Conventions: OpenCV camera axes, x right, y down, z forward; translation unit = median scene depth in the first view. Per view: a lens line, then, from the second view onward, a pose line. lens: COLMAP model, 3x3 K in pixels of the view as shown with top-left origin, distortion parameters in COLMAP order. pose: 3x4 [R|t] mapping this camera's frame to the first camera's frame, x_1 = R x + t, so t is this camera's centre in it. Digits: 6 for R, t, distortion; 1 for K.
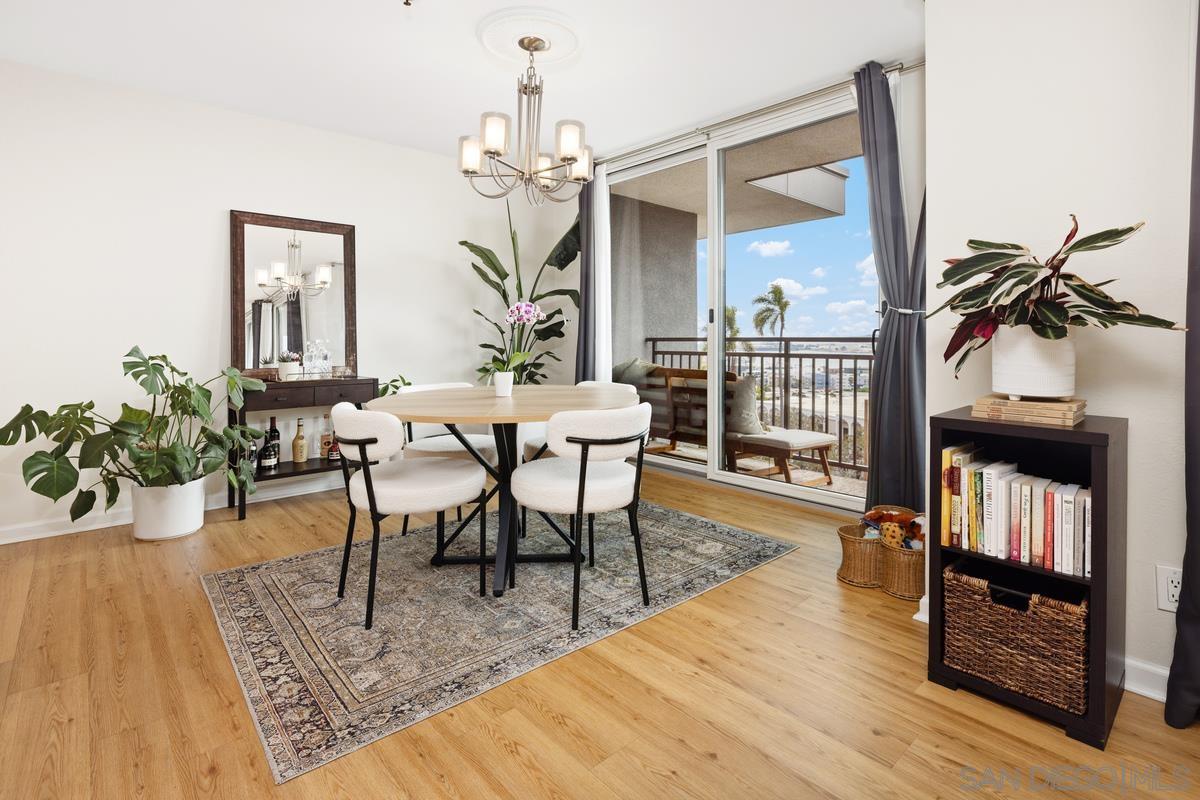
lens RADIAL K [[587.4, 0, 604.3], [0, 587.4, 337.4], [0, 0, 1]] dist [-0.003760, 0.000140]
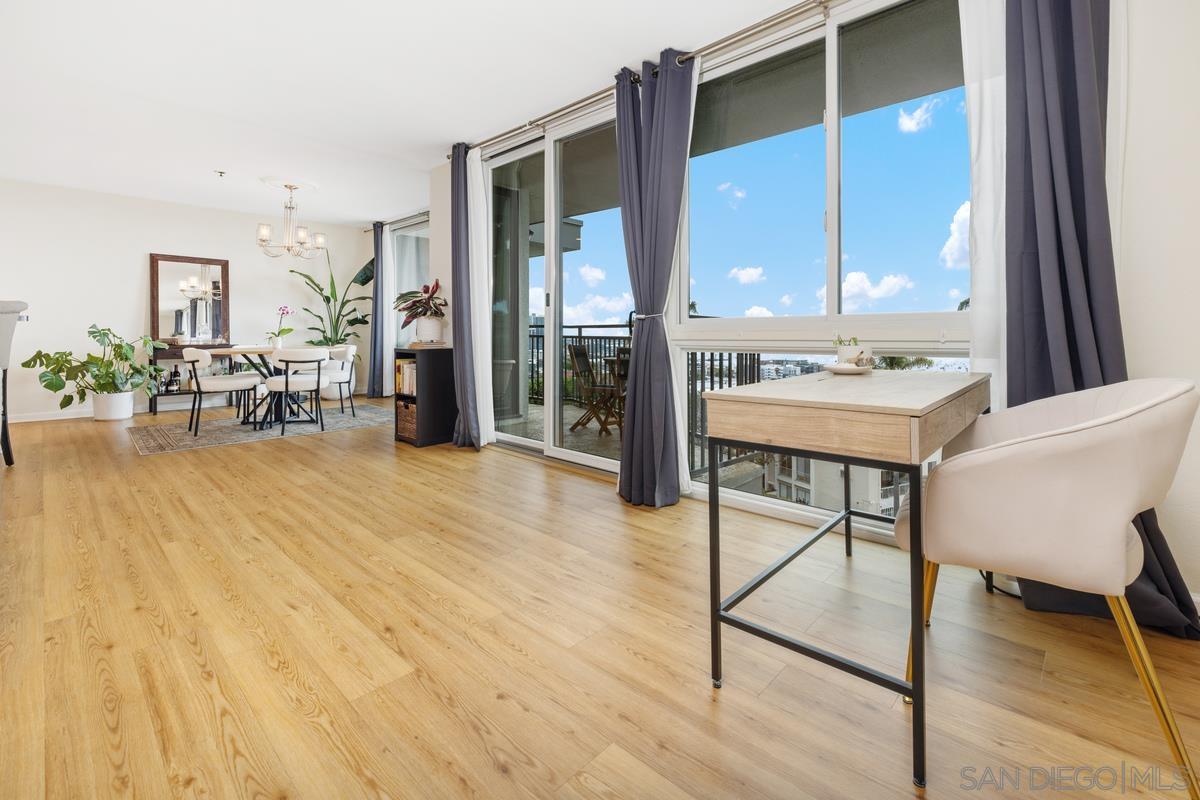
lens RADIAL K [[522.5, 0, 601.5], [0, 522.5, 335.2], [0, 0, 1]] dist [0.003447, -0.000333]
pose [[0.996004, 0.004879, 0.089178, 1.355145], [-0.005530, 0.999960, 0.007051, 0.049442], [-0.089140, -0.007516, 0.995991, -1.660372]]
